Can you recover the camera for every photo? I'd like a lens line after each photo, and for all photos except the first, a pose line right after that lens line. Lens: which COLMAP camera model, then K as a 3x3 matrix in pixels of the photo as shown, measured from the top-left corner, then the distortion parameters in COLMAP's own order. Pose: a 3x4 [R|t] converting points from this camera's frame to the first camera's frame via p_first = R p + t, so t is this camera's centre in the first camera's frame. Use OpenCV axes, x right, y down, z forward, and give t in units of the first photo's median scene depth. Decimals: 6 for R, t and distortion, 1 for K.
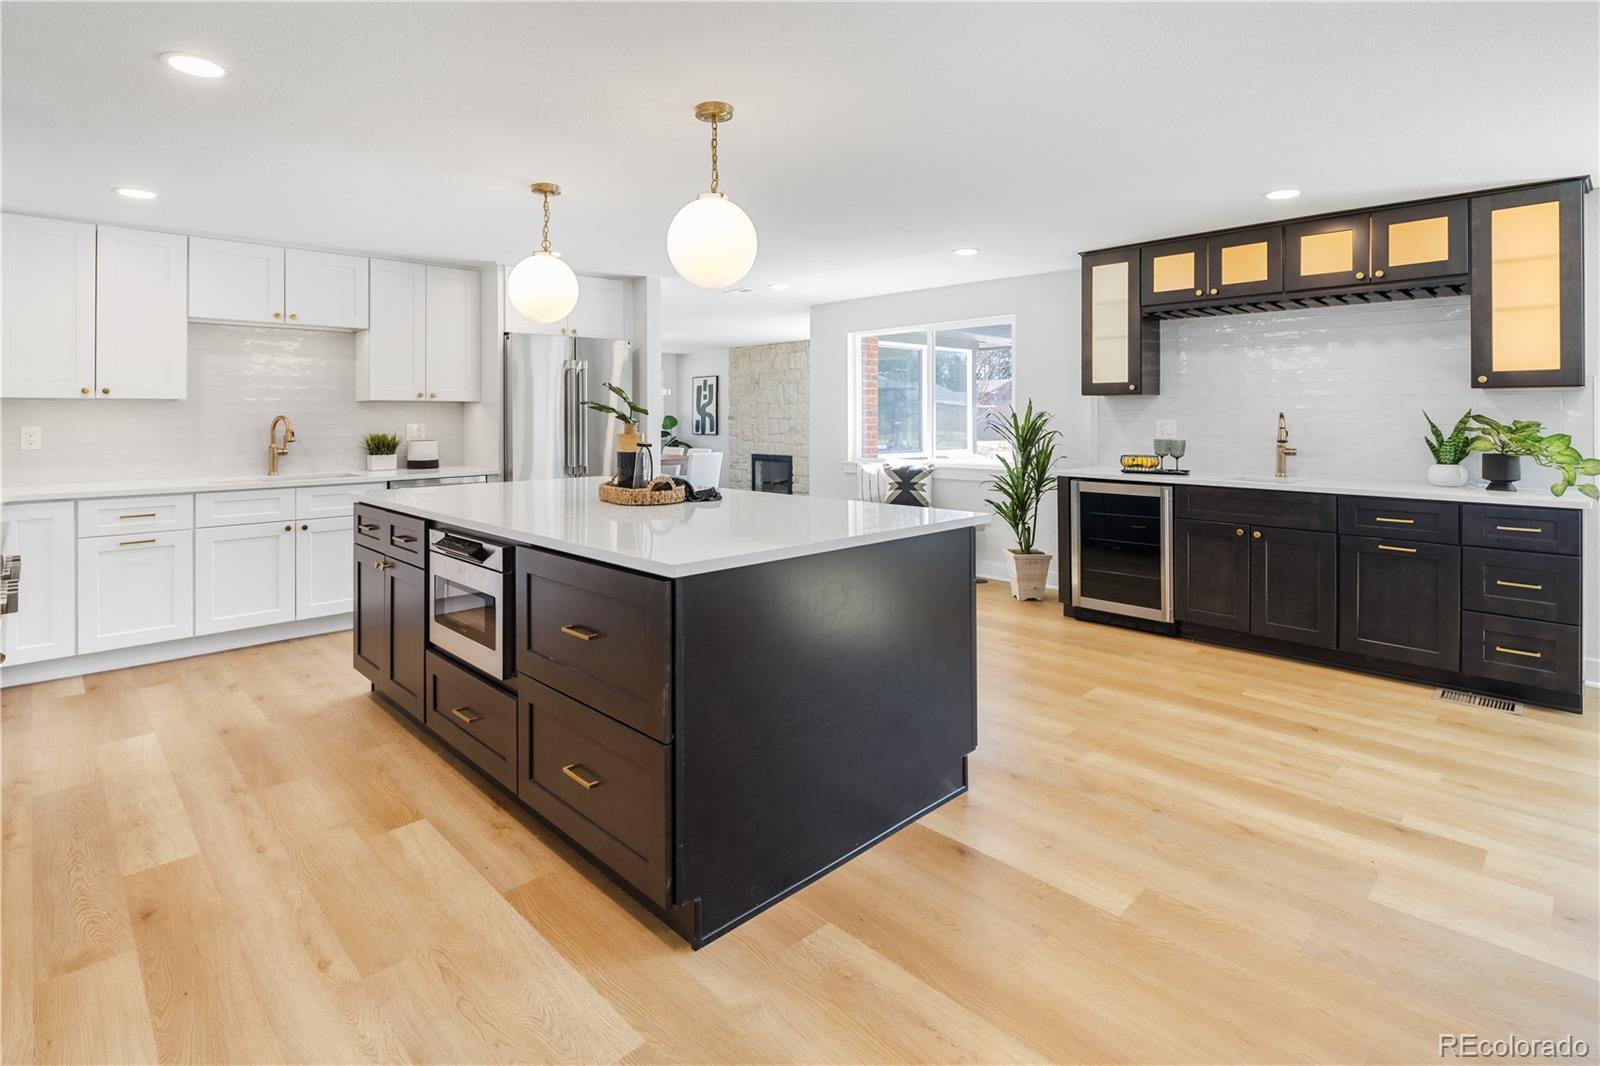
lens RADIAL K [[781.9, 0, 790.6], [0, 781.9, 411.1], [0, 0, 1]] dist [0.008680, -0.007931]
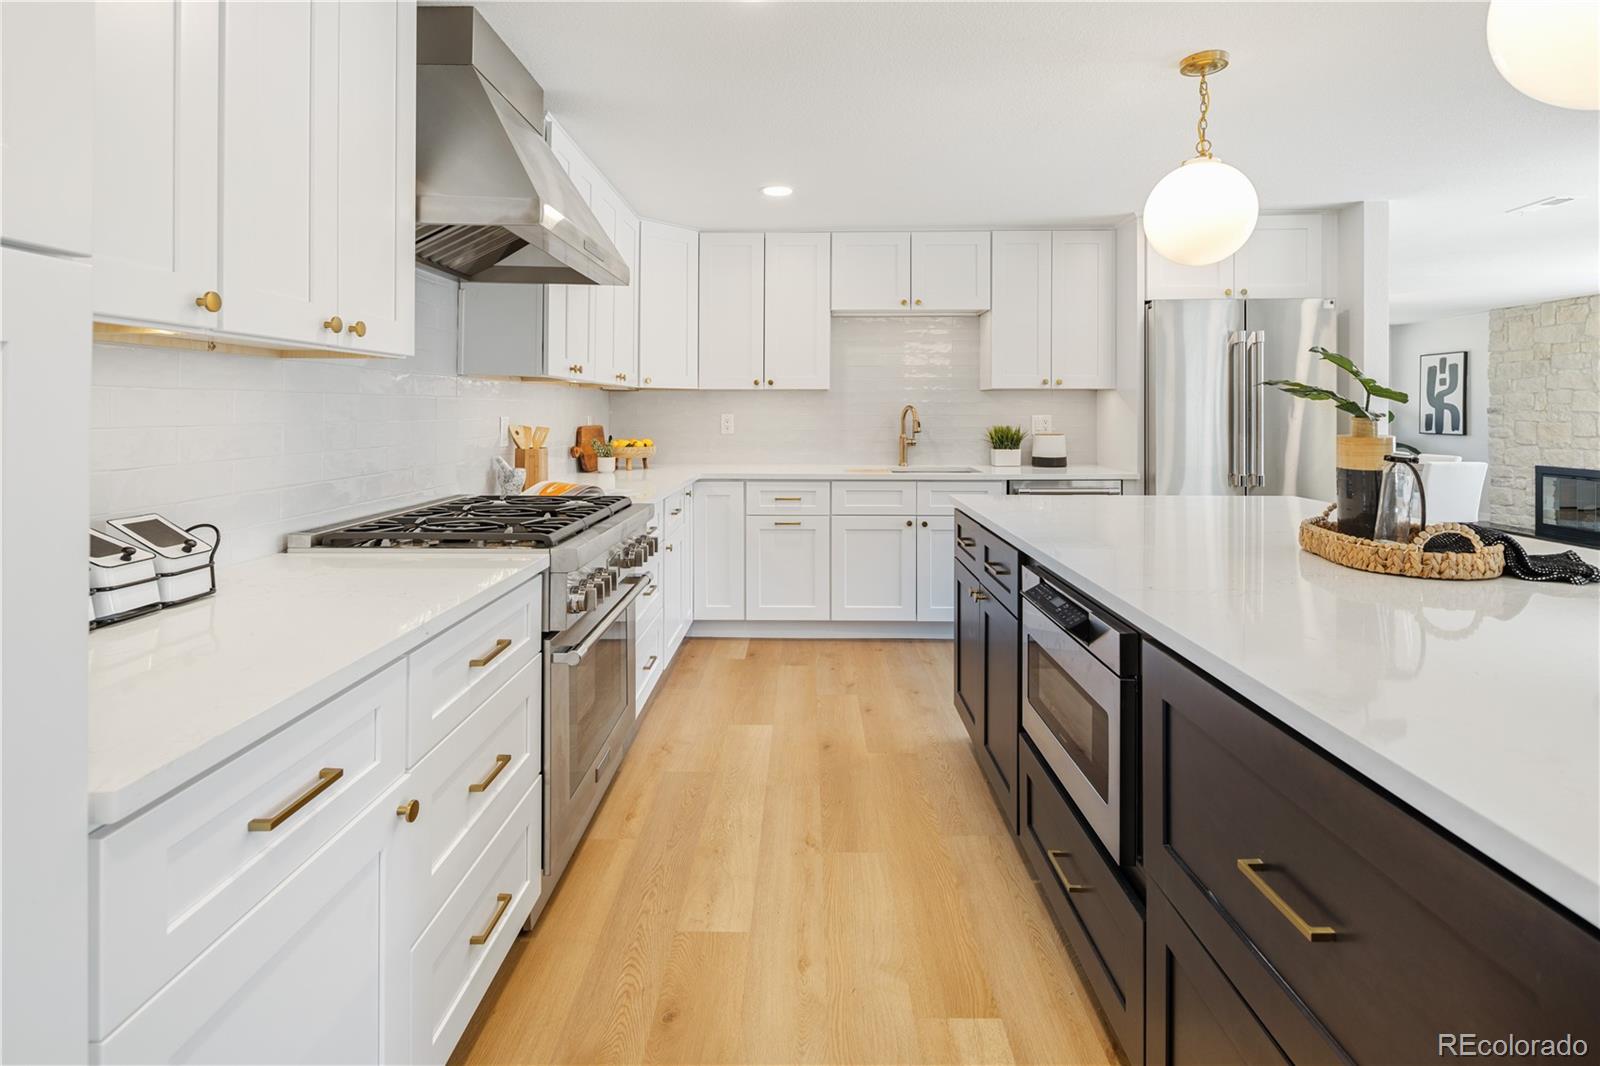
lens RADIAL K [[781.9, 0, 790.6], [0, 781.9, 411.1], [0, 0, 1]] dist [0.008680, -0.007931]
pose [[0.706577, 0.006236, -0.707608, -0.075350], [0.000851, 0.999953, 0.009662, 0.003898], [0.707635, -0.007429, 0.706539, 0.239982]]
